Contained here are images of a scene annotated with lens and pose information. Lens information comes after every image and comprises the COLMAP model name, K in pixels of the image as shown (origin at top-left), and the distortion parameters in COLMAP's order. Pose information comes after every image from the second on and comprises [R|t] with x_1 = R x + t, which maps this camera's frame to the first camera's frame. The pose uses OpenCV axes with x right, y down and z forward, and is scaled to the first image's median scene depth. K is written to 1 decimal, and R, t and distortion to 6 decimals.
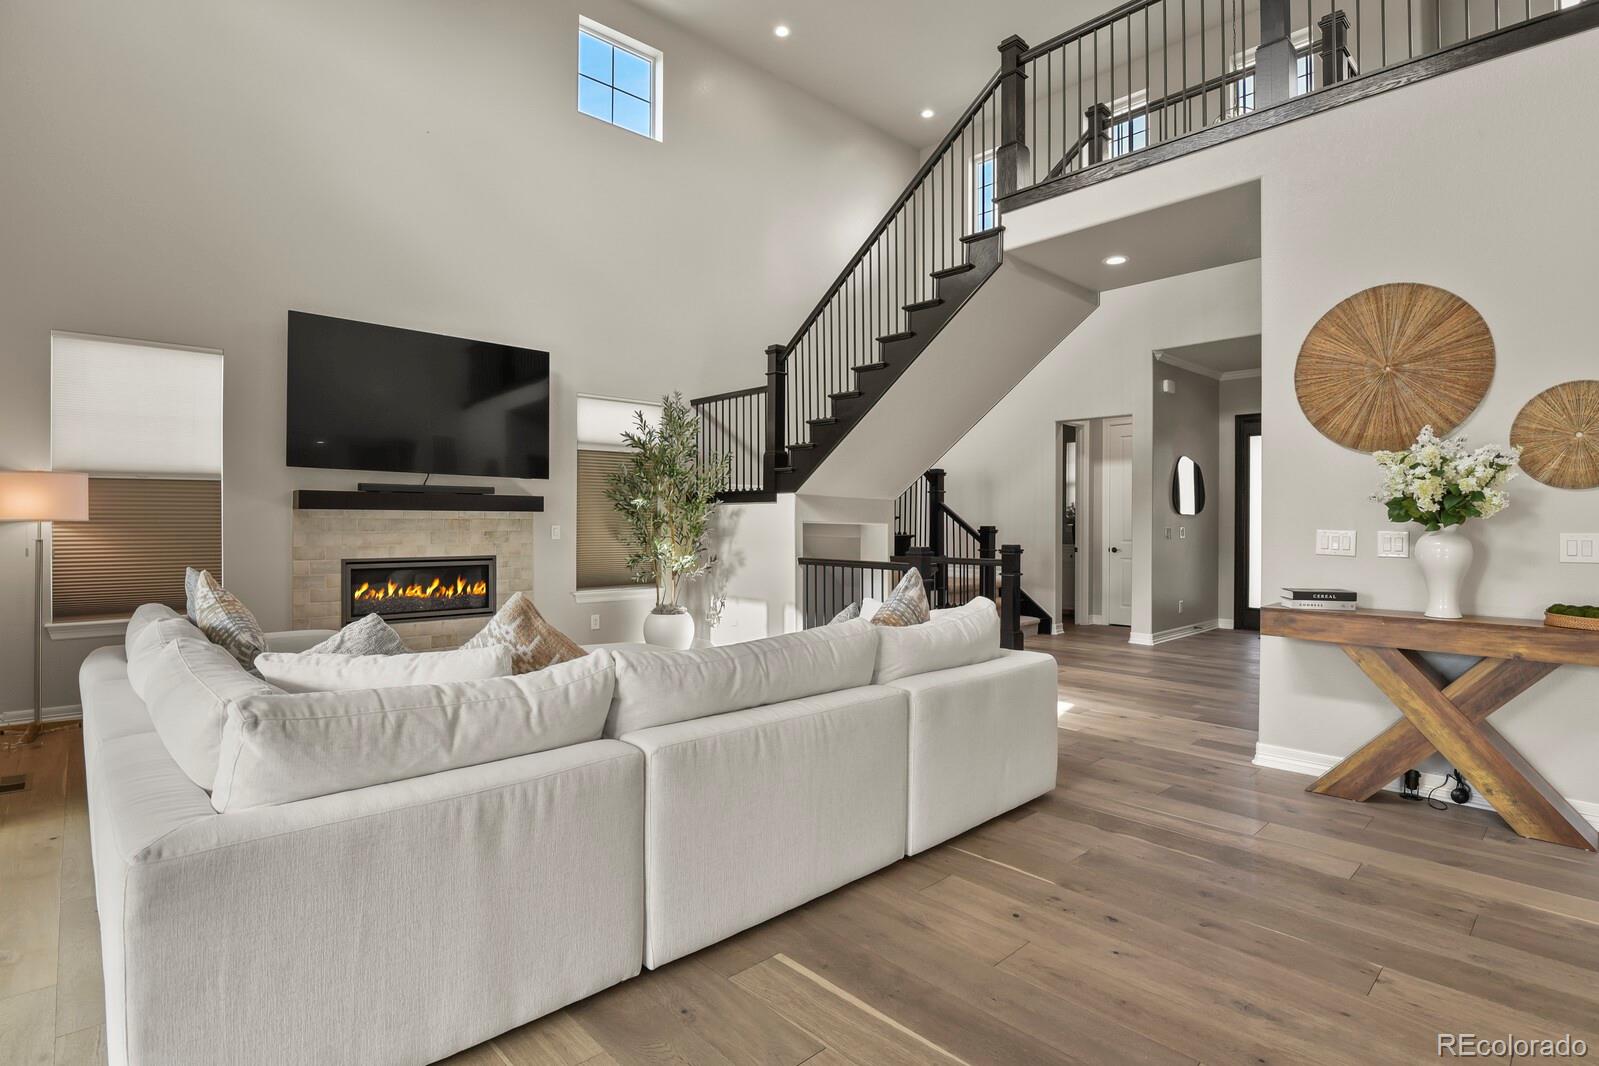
lens RADIAL K [[790.8, 0, 827.6], [0, 790.8, 526.9], [0, 0, 1]] dist [-0.020708, -0.008972]
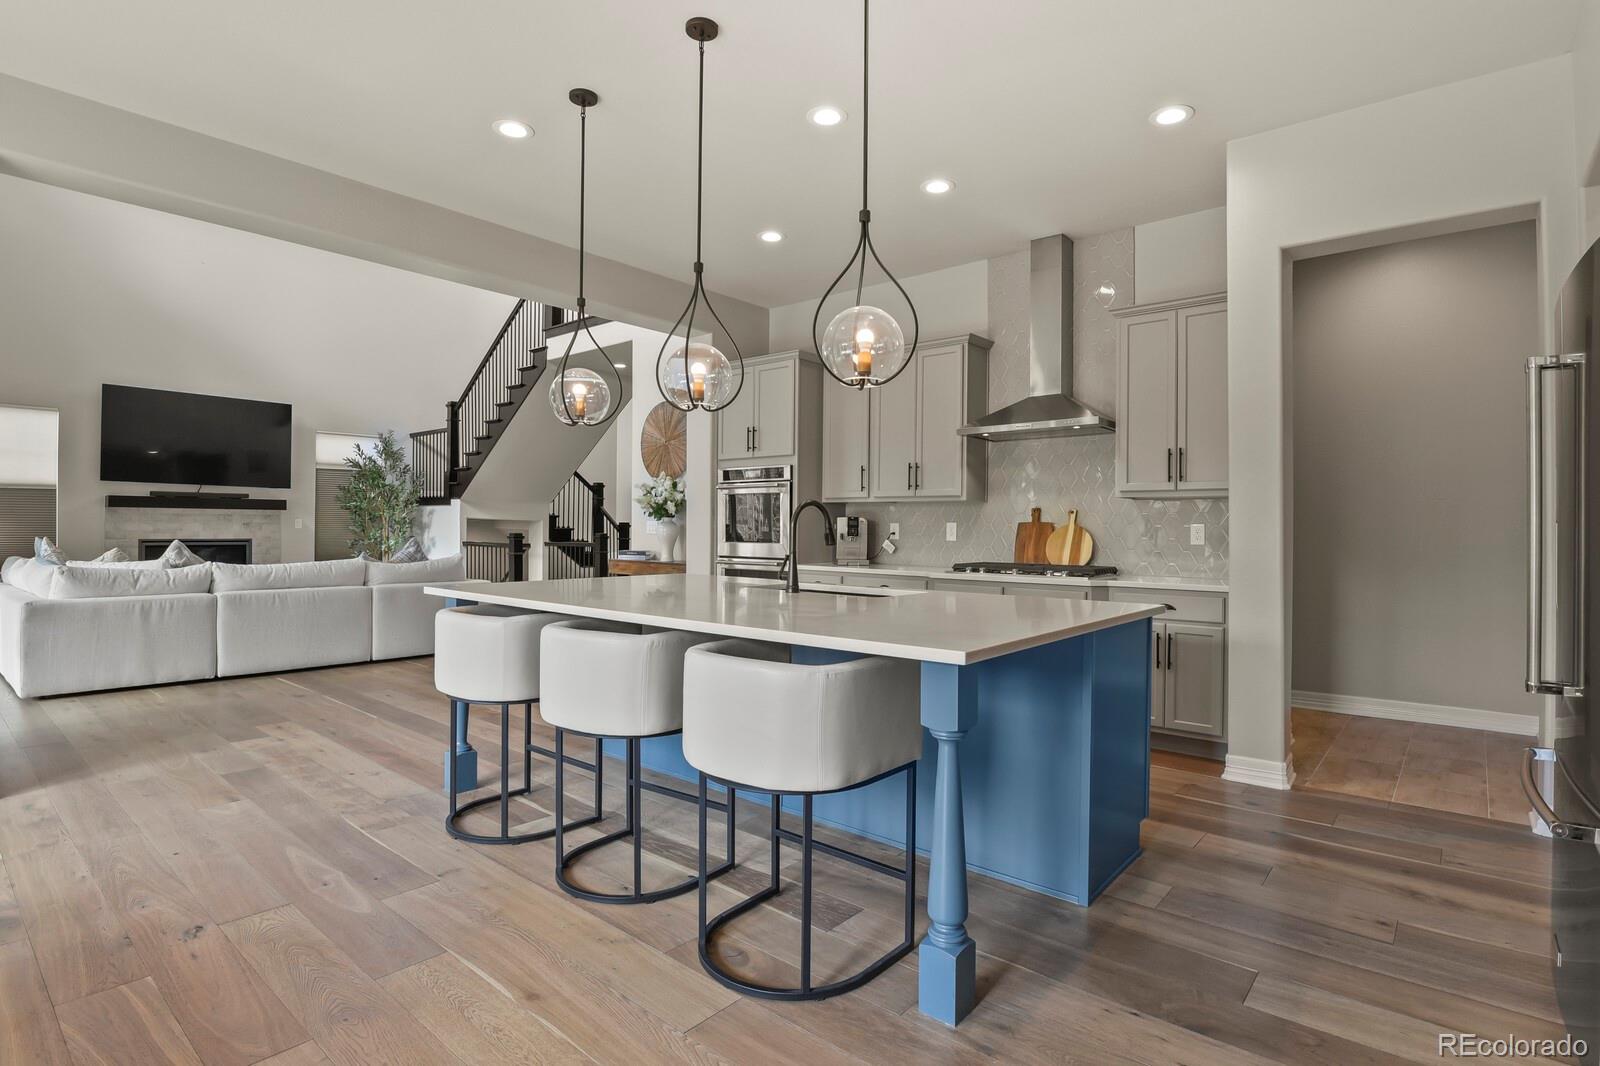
lens RADIAL K [[791.3, 0, 828.1], [0, 791.3, 526.9], [0, 0, 1]] dist [-0.020708, -0.008972]
pose [[0.992556, 0.004321, 0.121711, 0.512379], [-0.003814, 0.999983, -0.004399, 0.016248], [-0.121728, 0.003902, 0.992556, -0.644103]]
